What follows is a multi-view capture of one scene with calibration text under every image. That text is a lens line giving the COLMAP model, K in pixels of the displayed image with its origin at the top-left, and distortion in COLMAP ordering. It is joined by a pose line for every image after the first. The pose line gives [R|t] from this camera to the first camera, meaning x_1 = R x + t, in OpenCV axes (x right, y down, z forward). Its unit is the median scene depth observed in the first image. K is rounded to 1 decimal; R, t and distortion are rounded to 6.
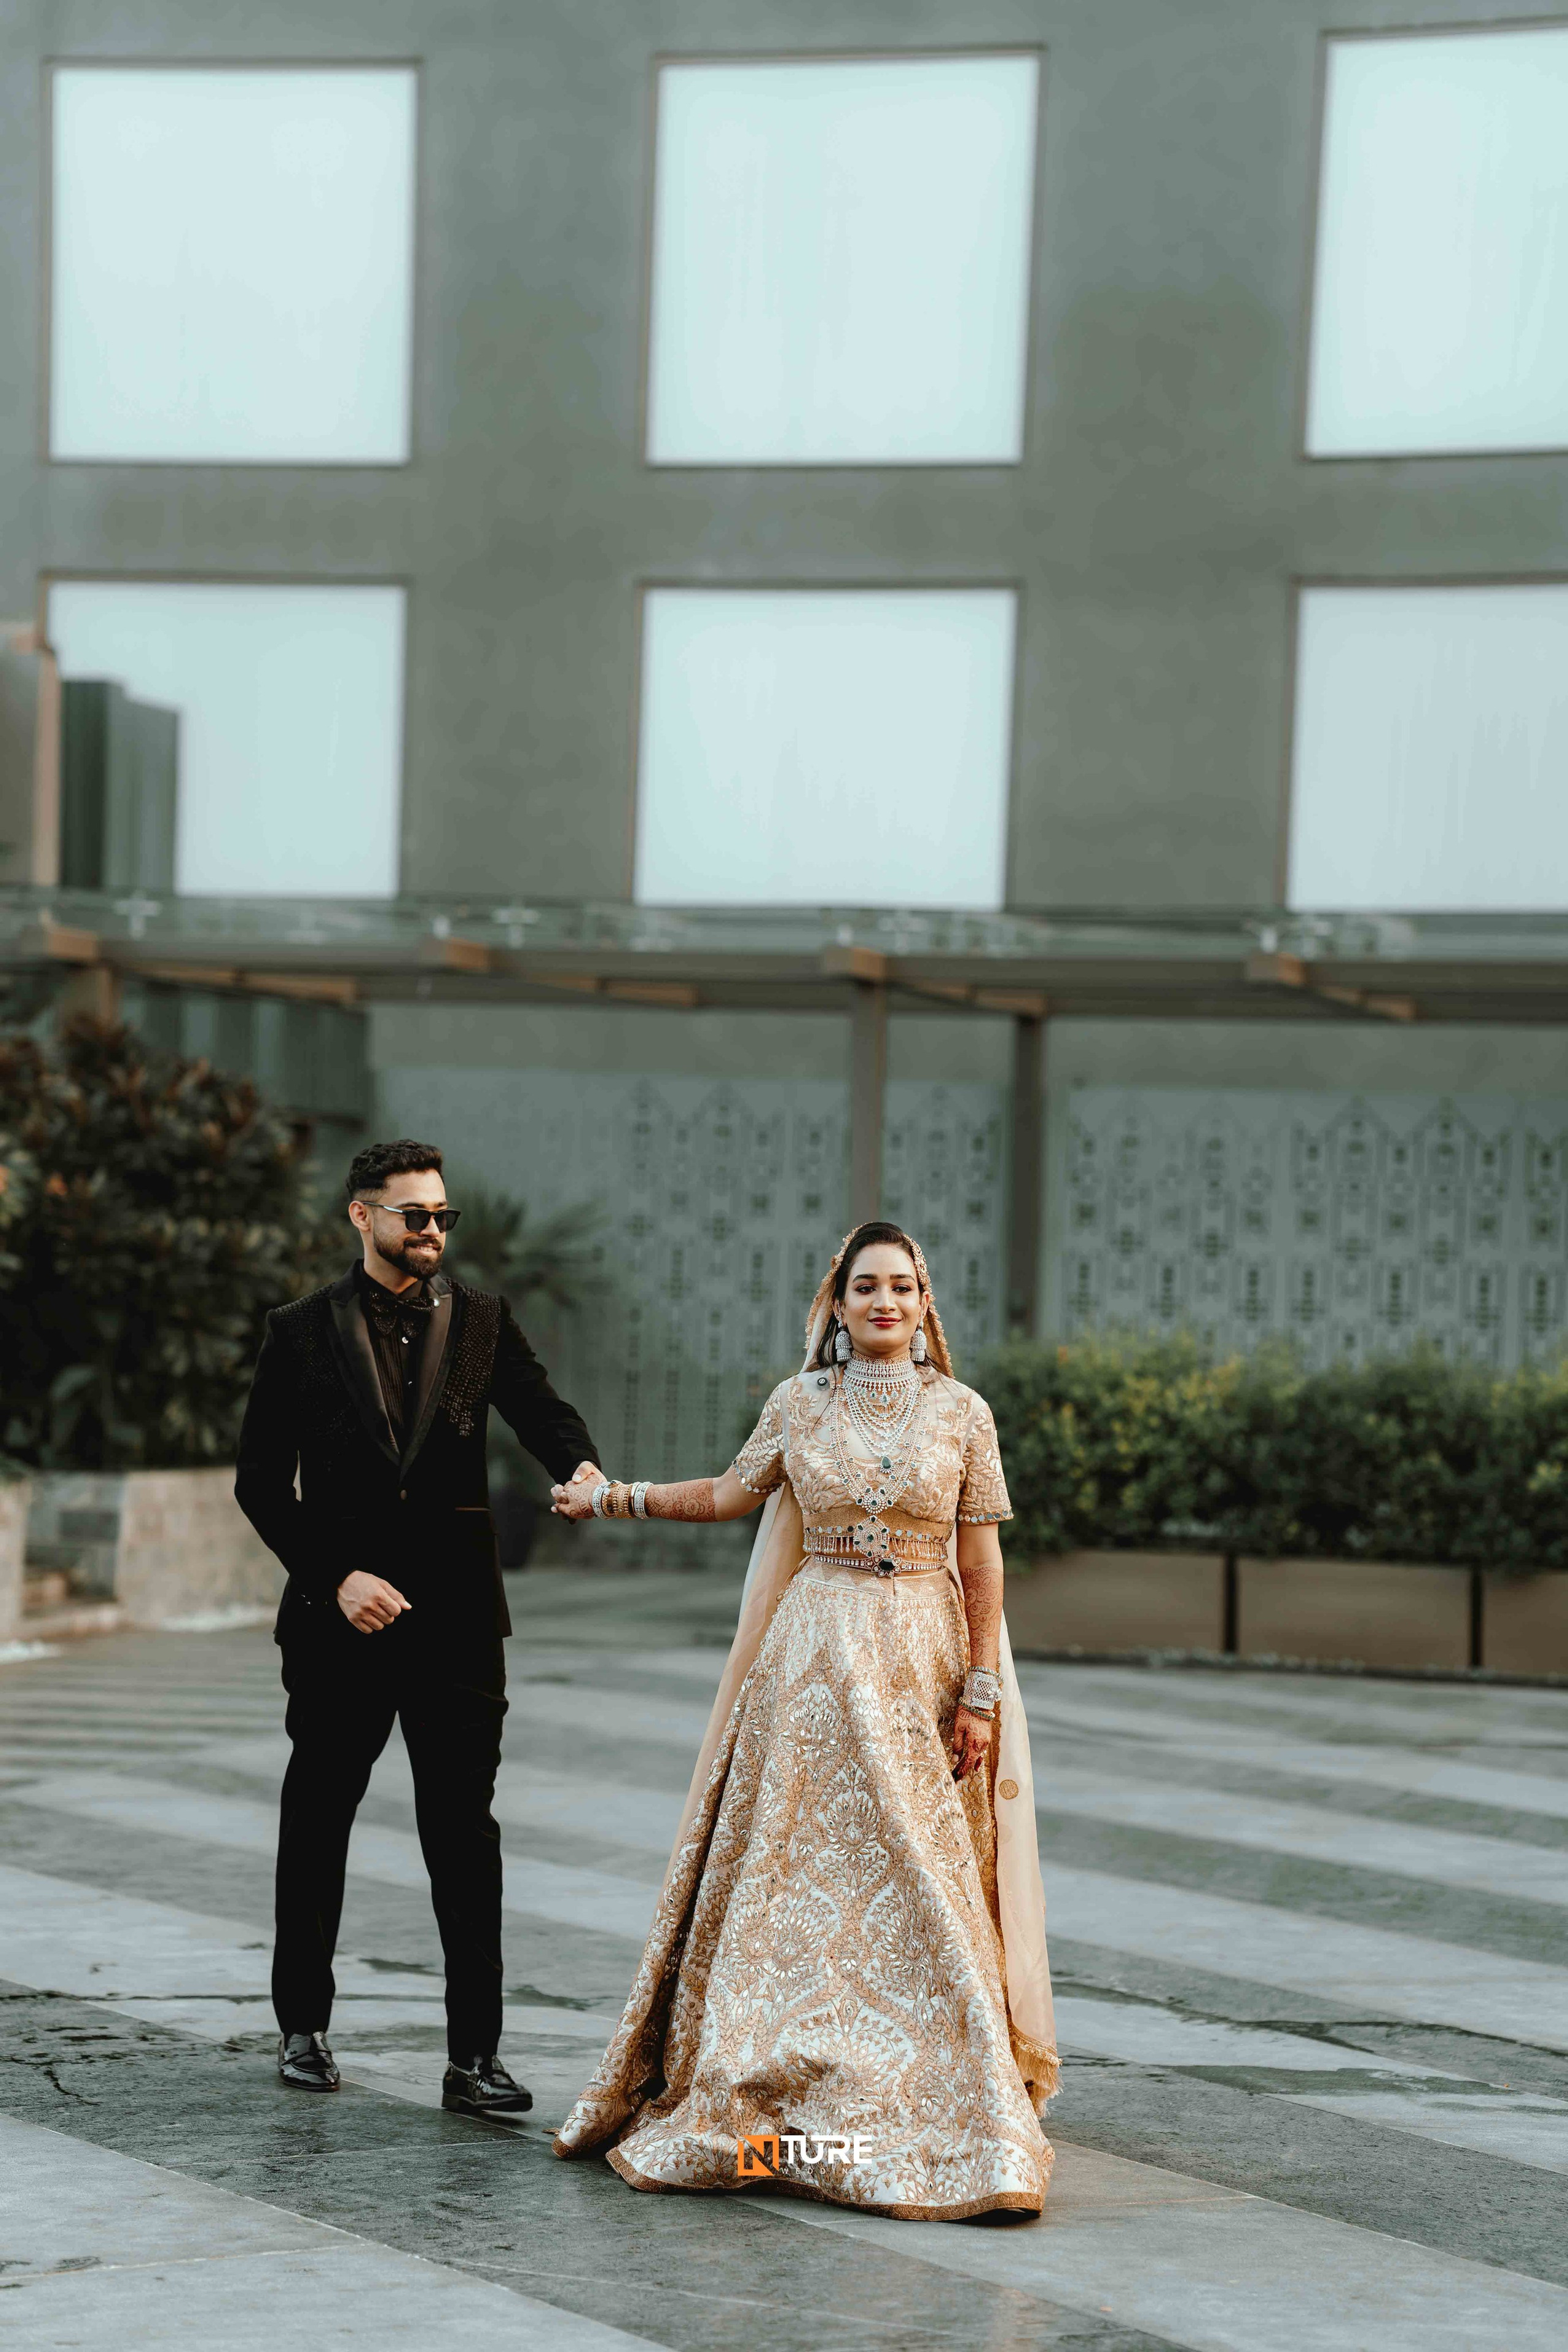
lens RADIAL K [[5716.5, 0, 786.3], [0, 5716.5, 1180.6], [0, 0, 1]] dist [0.804808, 0.000000]
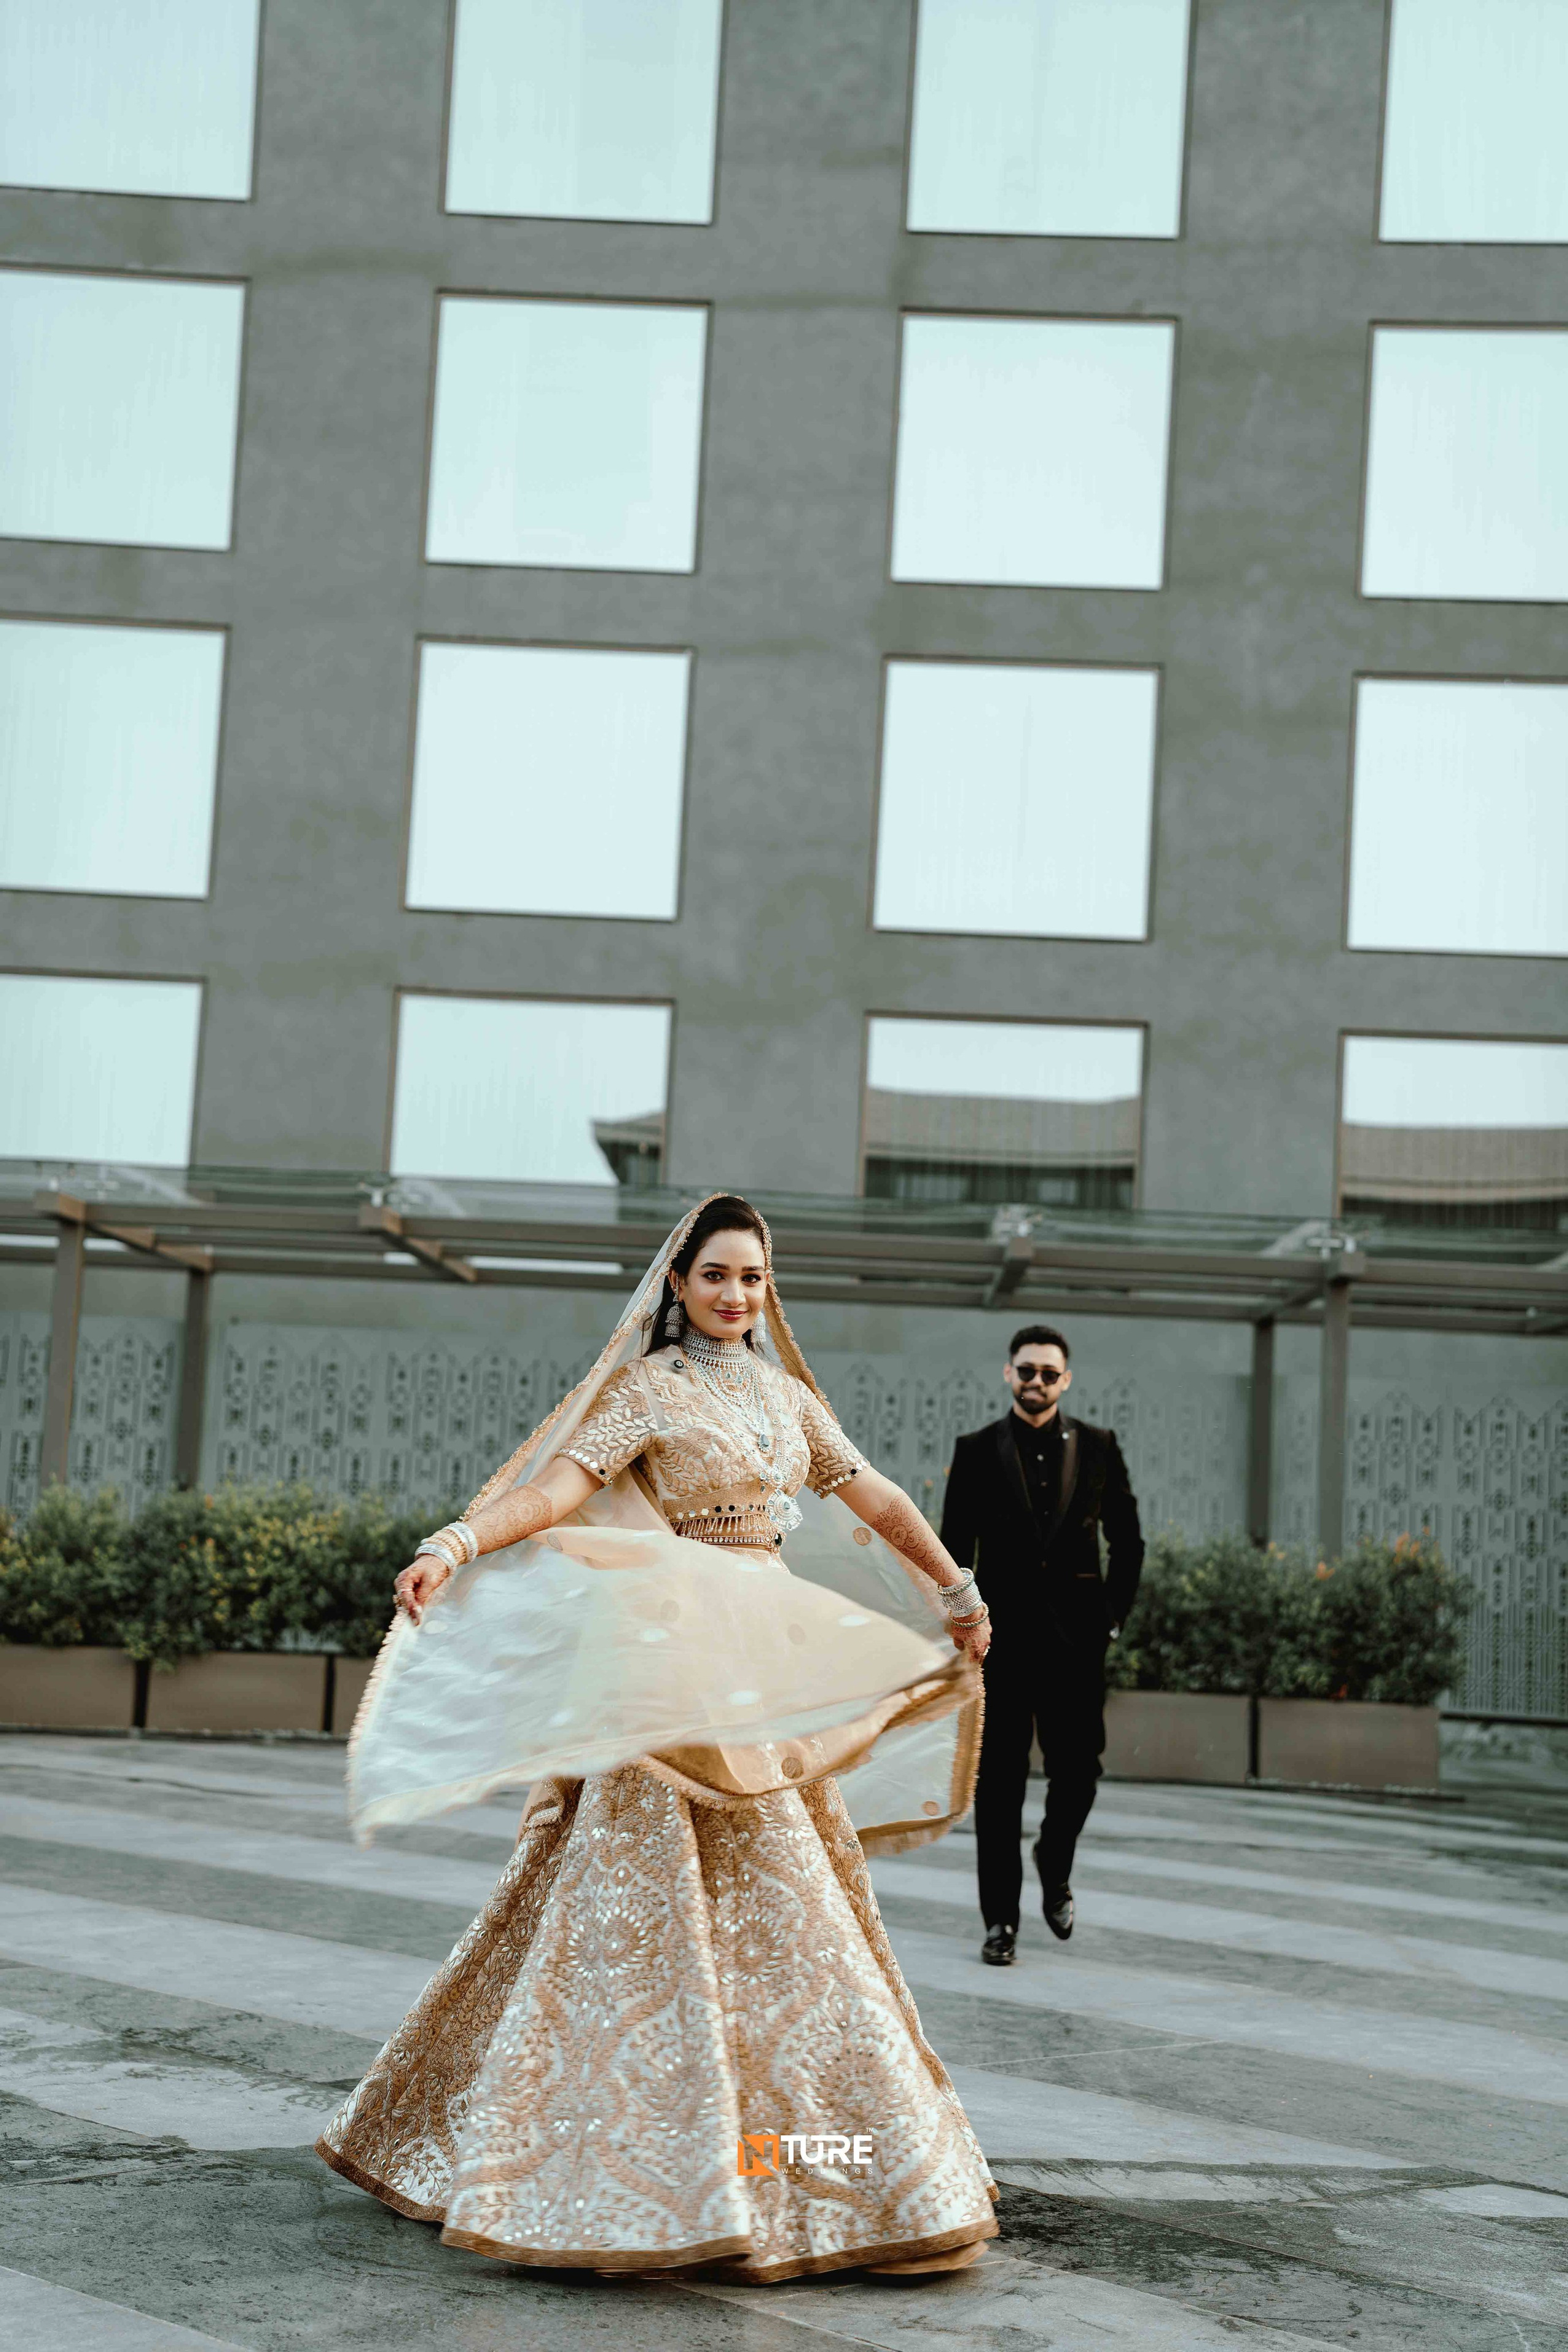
lens RADIAL K [[3315.9, 0, 755.8], [0, 3315.9, 1192.2], [0, 0, 1]] dist [0.249217, 0.000000]
pose [[0.979609, 0.039391, 0.197016, 0.016975], [-0.022355, 0.995873, -0.087961, 0.023698], [-0.199668, 0.081763, 0.976446, 0.219318]]
